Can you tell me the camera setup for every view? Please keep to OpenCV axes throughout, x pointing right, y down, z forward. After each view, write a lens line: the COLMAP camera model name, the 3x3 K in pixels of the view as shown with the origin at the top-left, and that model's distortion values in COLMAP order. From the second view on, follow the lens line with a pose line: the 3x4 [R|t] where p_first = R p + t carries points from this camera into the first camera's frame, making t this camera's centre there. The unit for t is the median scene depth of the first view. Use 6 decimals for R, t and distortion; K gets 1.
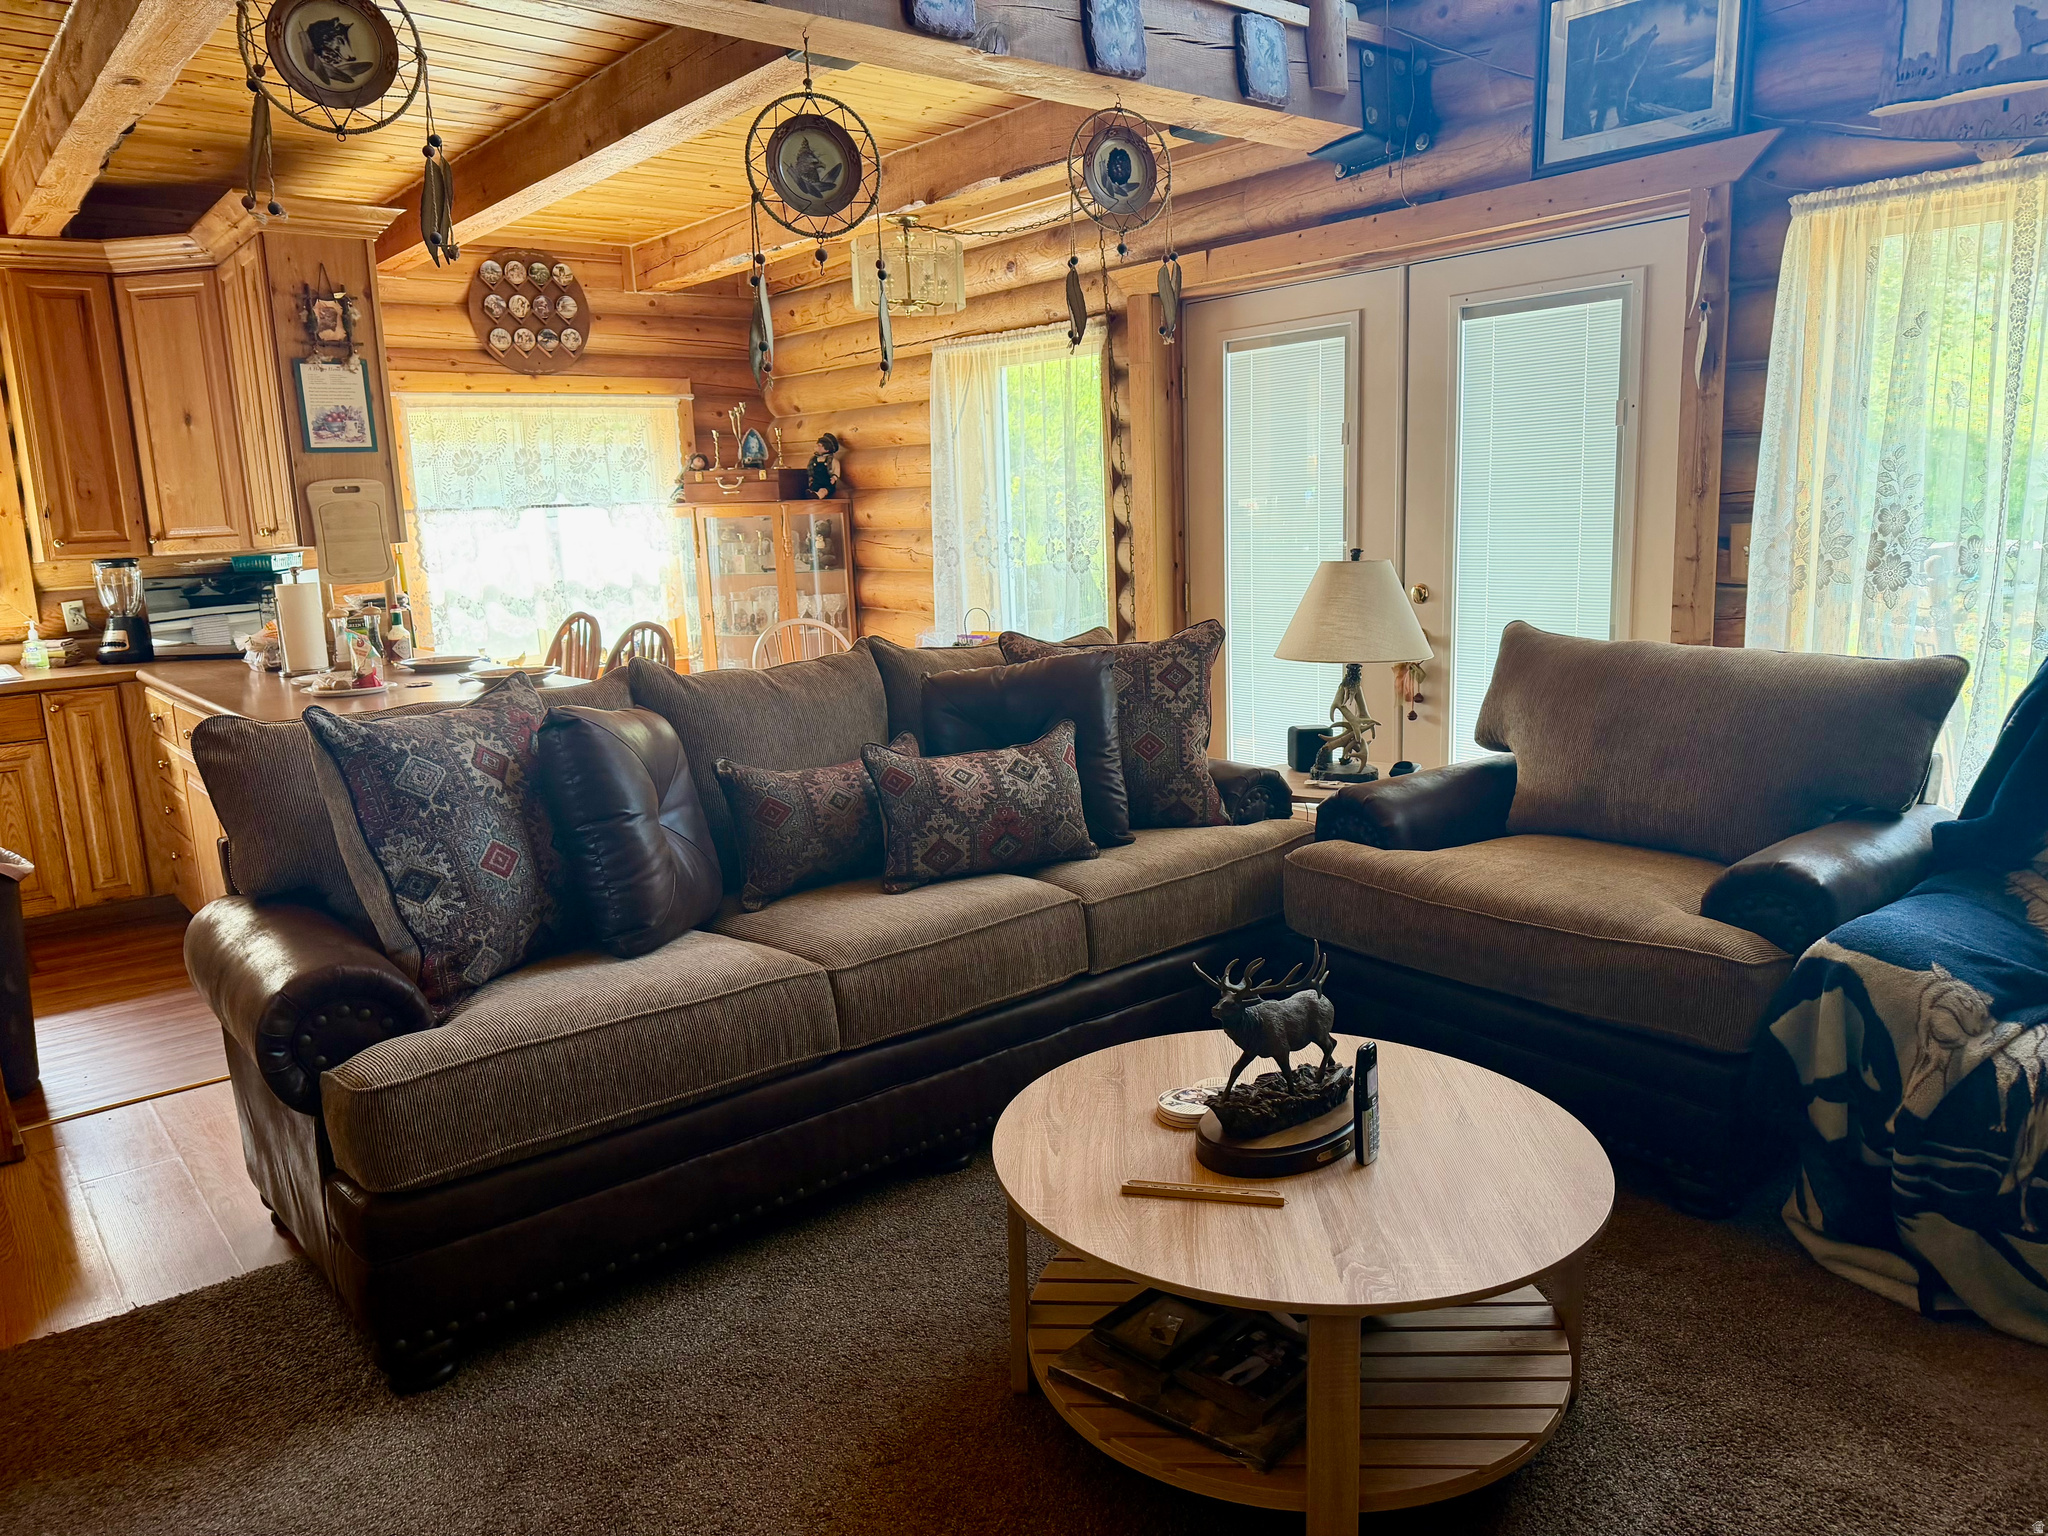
lens RADIAL K [[1443.0, 0, 1022.7], [0, 1443.0, 771.9], [0, 0, 1]] dist [0.040646, -0.045140]
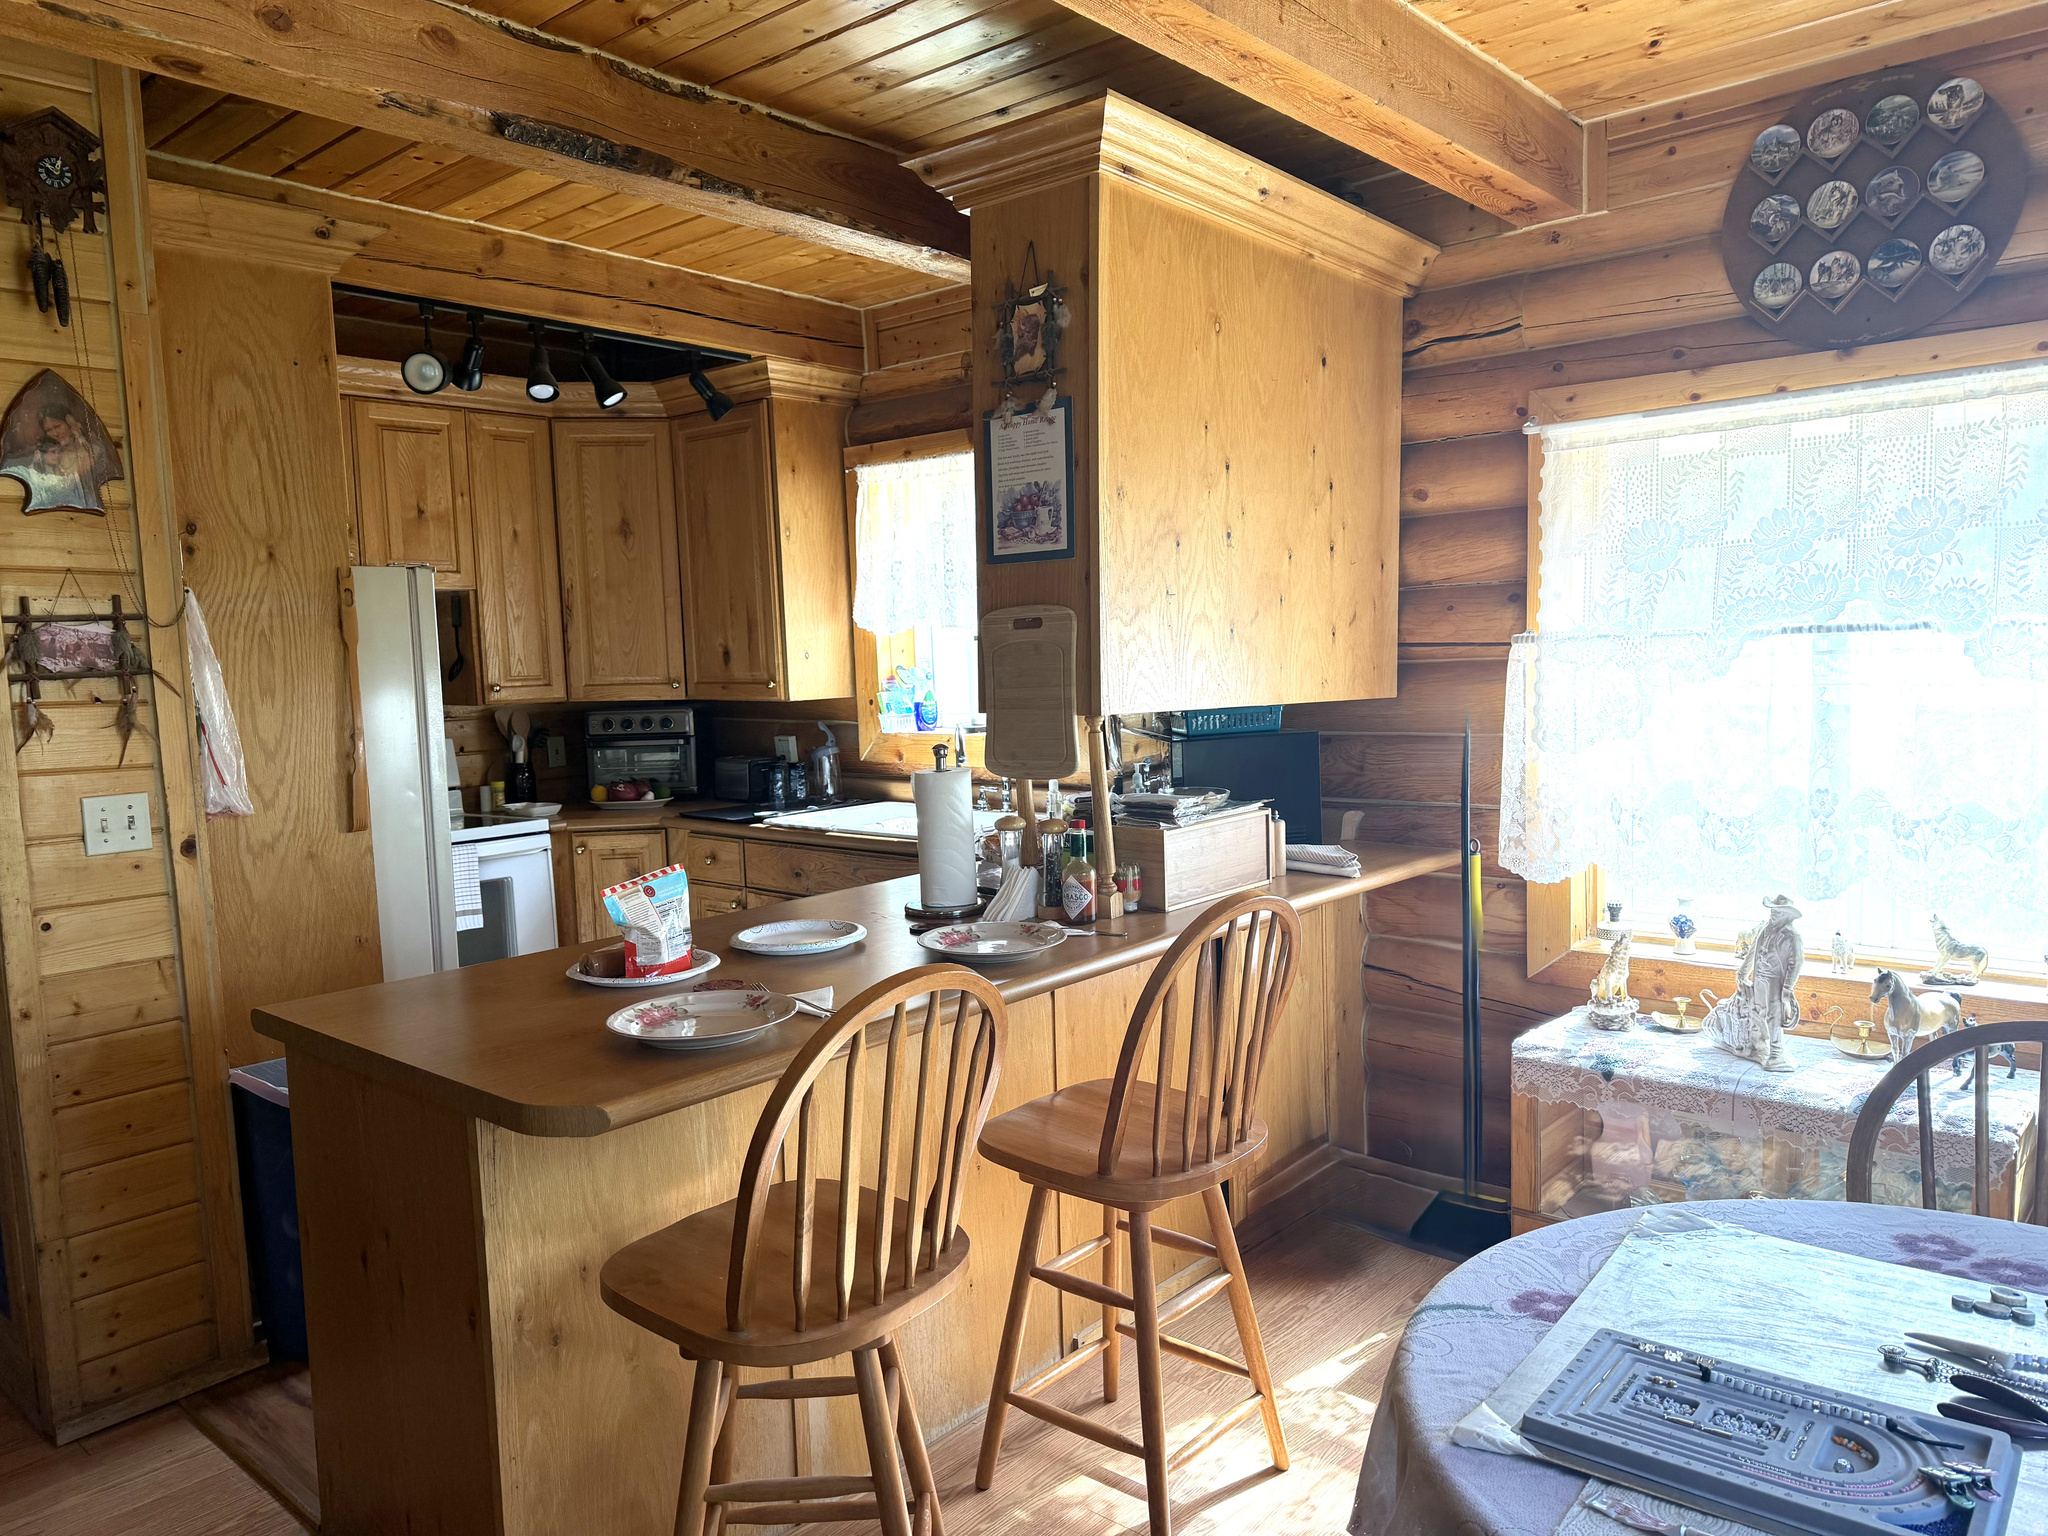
lens RADIAL K [[1443.0, 0, 1022.7], [0, 1443.0, 771.9], [0, 0, 1]] dist [0.040646, -0.045140]
pose [[0.166339, 0.119799, -0.978764, 0.123024], [-0.156128, 0.983271, 0.093817, -0.197046], [0.973630, 0.137208, 0.182260, 0.934950]]
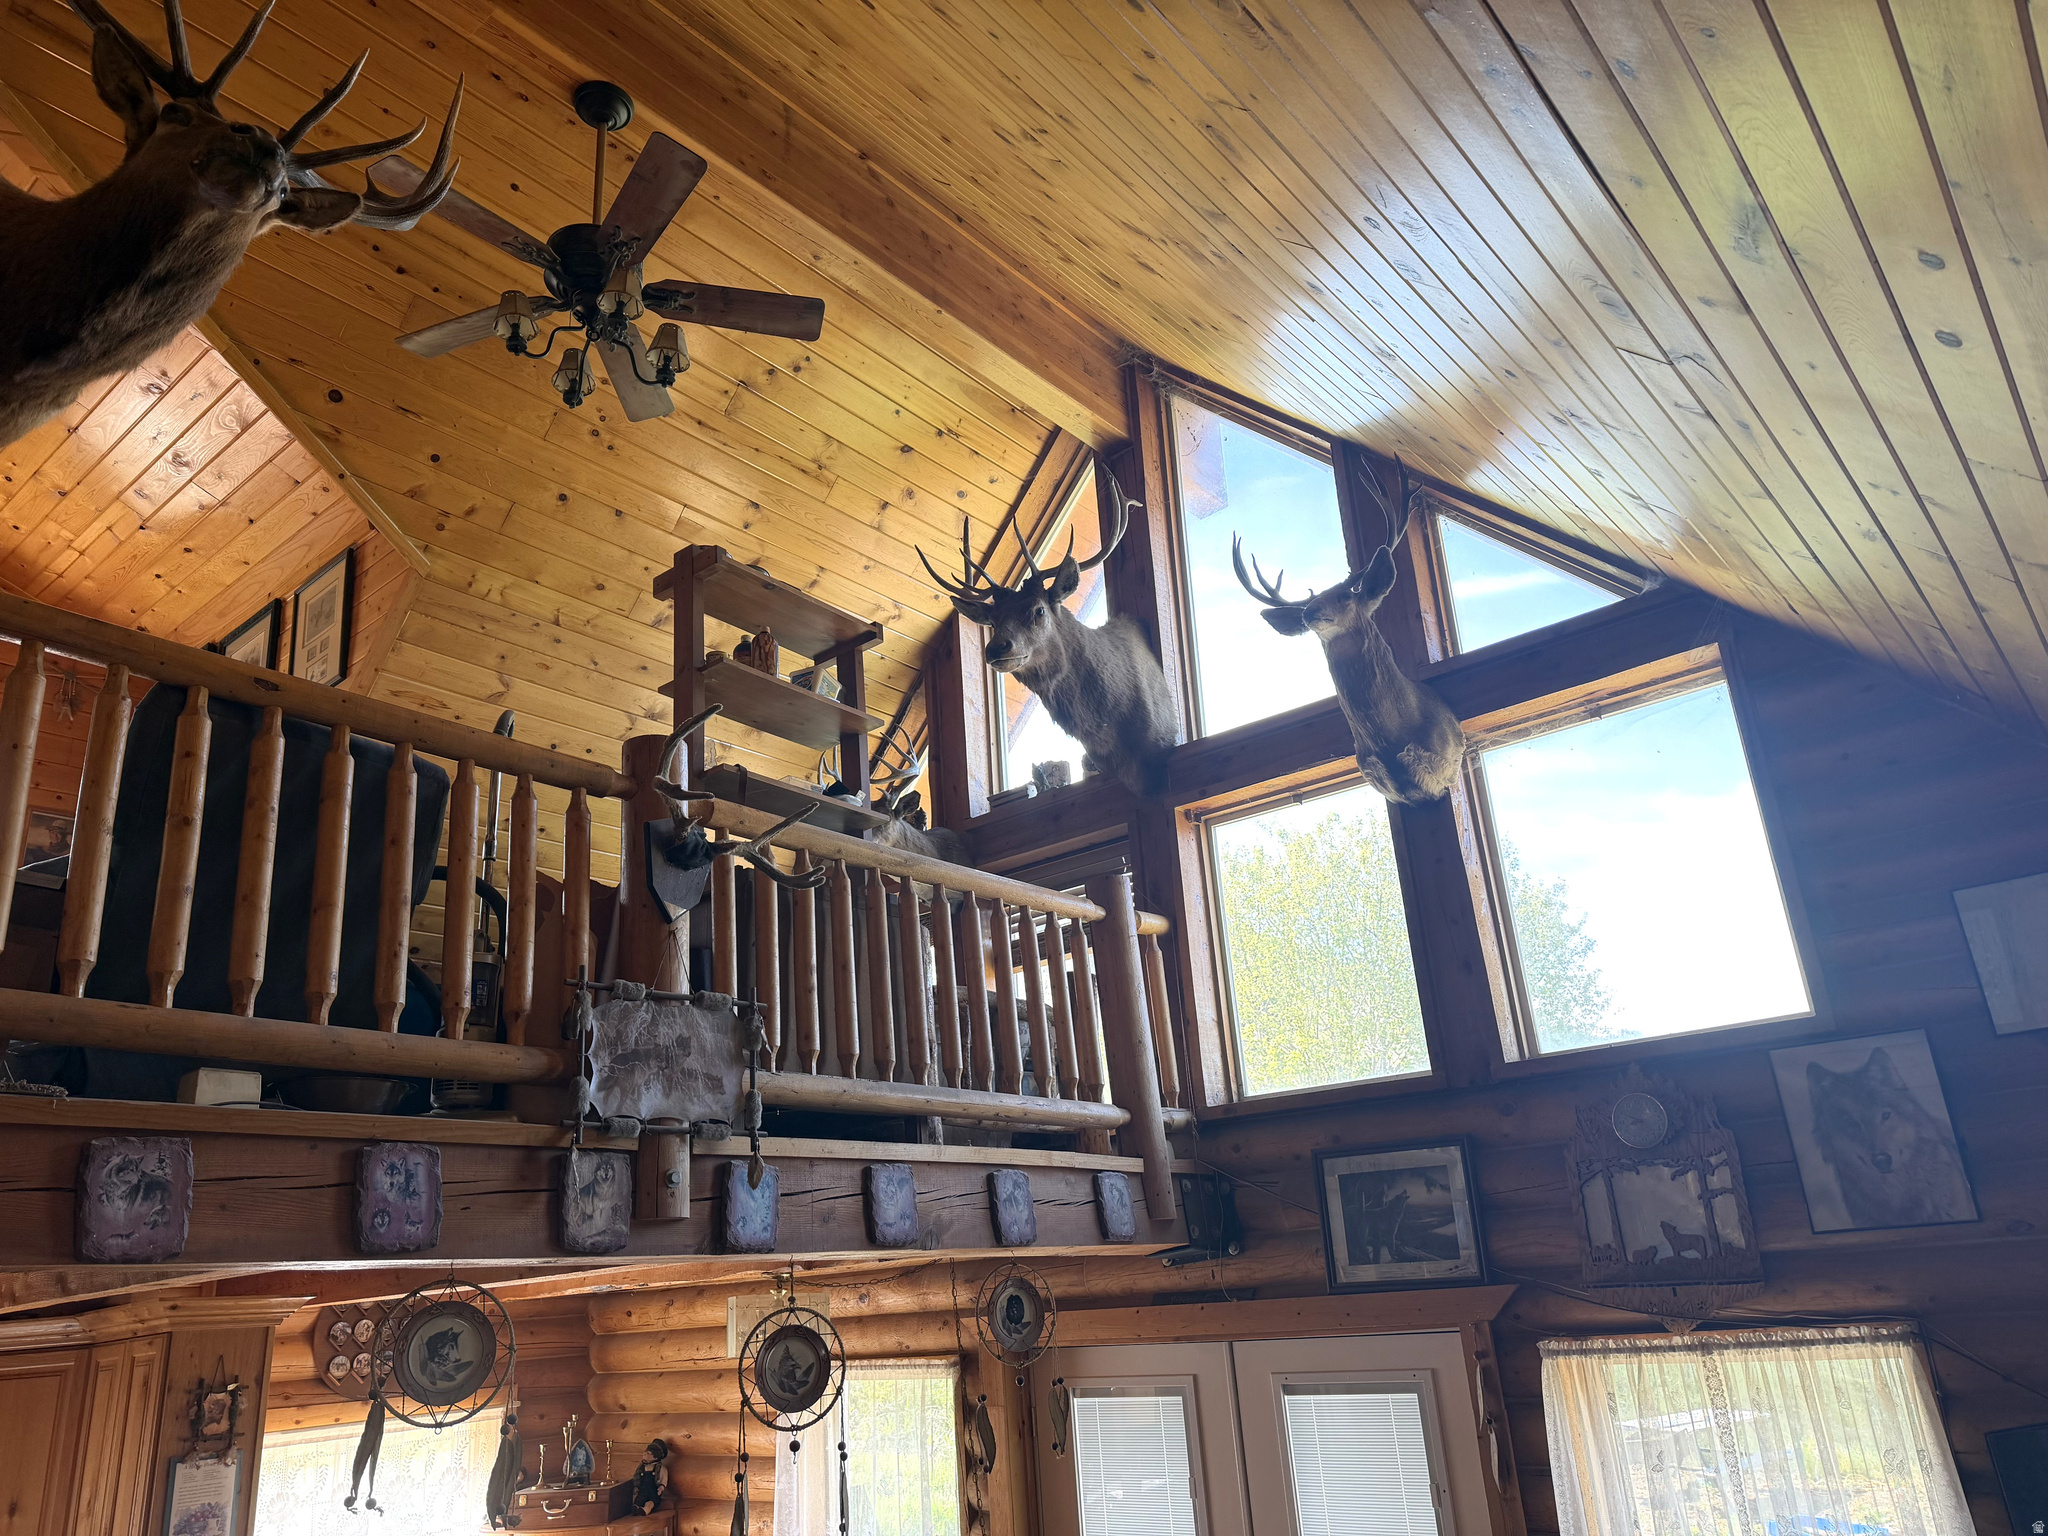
lens RADIAL K [[1443.0, 0, 1022.7], [0, 1443.0, 771.9], [0, 0, 1]] dist [0.040646, -0.045140]
pose [[0.982619, 0.037777, 0.181748, -0.126472], [0.062609, 0.854262, -0.516058, -0.135398], [-0.174756, 0.518468, 0.837049, -0.190191]]
